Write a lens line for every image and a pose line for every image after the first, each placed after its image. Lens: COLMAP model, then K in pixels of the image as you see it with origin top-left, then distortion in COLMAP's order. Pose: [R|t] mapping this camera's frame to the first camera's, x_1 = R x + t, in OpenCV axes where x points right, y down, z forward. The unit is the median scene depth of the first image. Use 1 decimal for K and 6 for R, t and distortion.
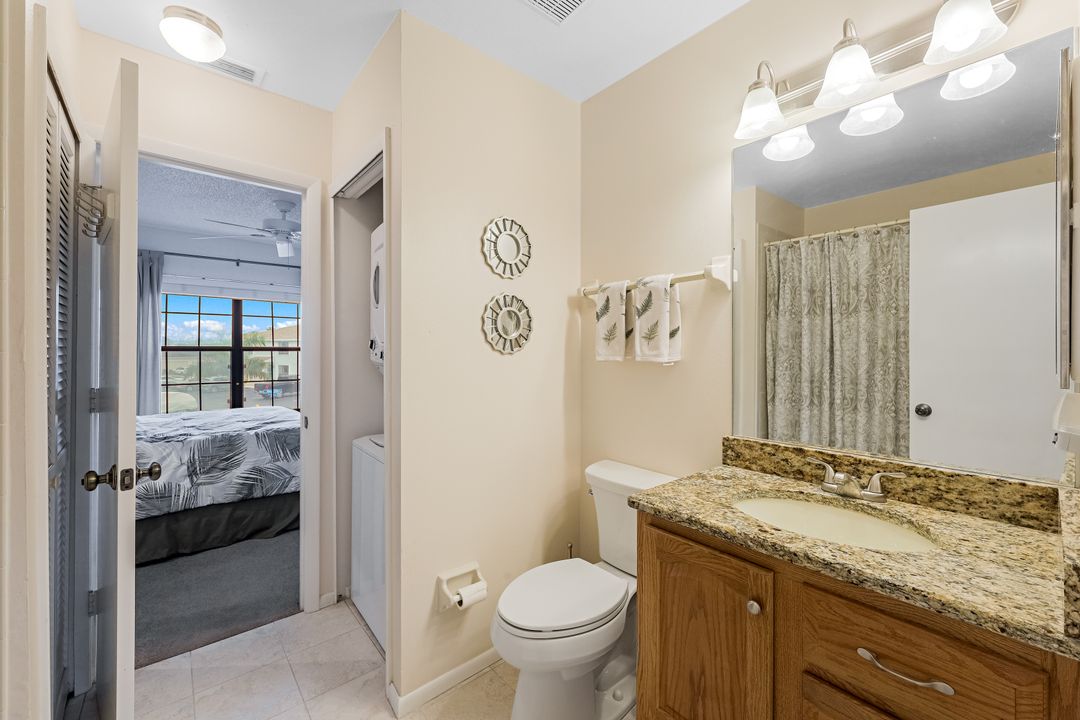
lens RADIAL K [[435.2, 0, 542.7], [0, 435.2, 350.6], [0, 0, 1]] dist [-0.006160, 0.000882]
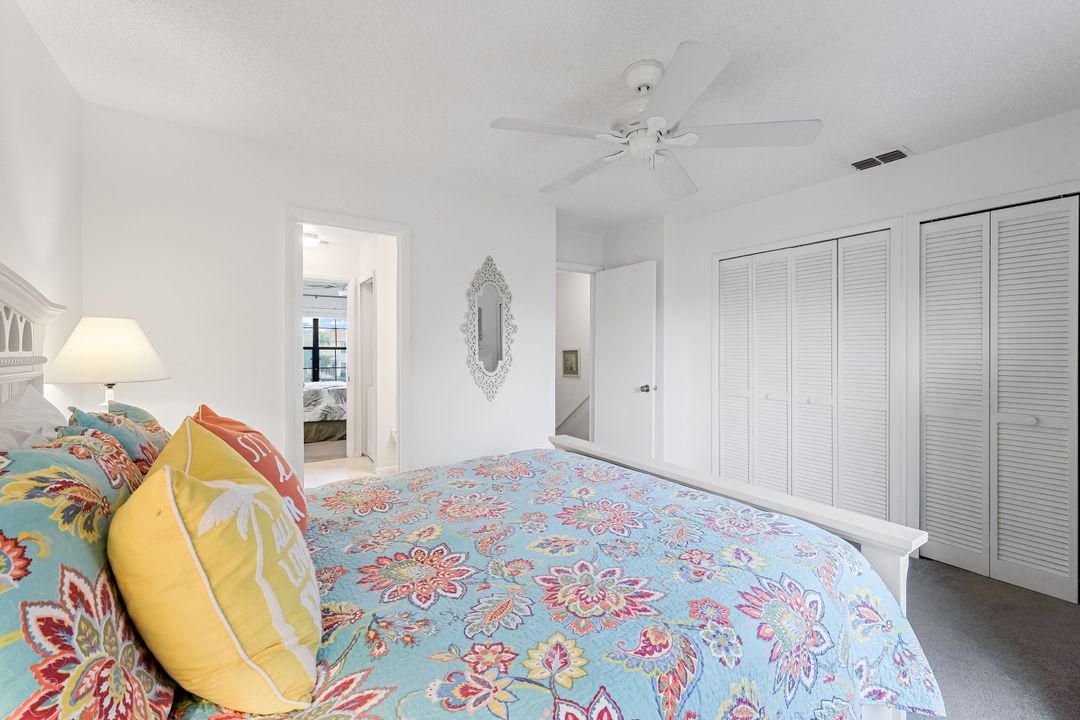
lens RADIAL K [[435.2, 0, 537.9], [0, 435.2, 350.6], [0, 0, 1]] dist [-0.006160, 0.000882]
pose [[0.992616, 0.001675, -0.121289, 0.556336], [-0.001549, 0.999998, 0.001135, 0.003822], [0.121291, -0.000939, 0.992617, -0.893197]]
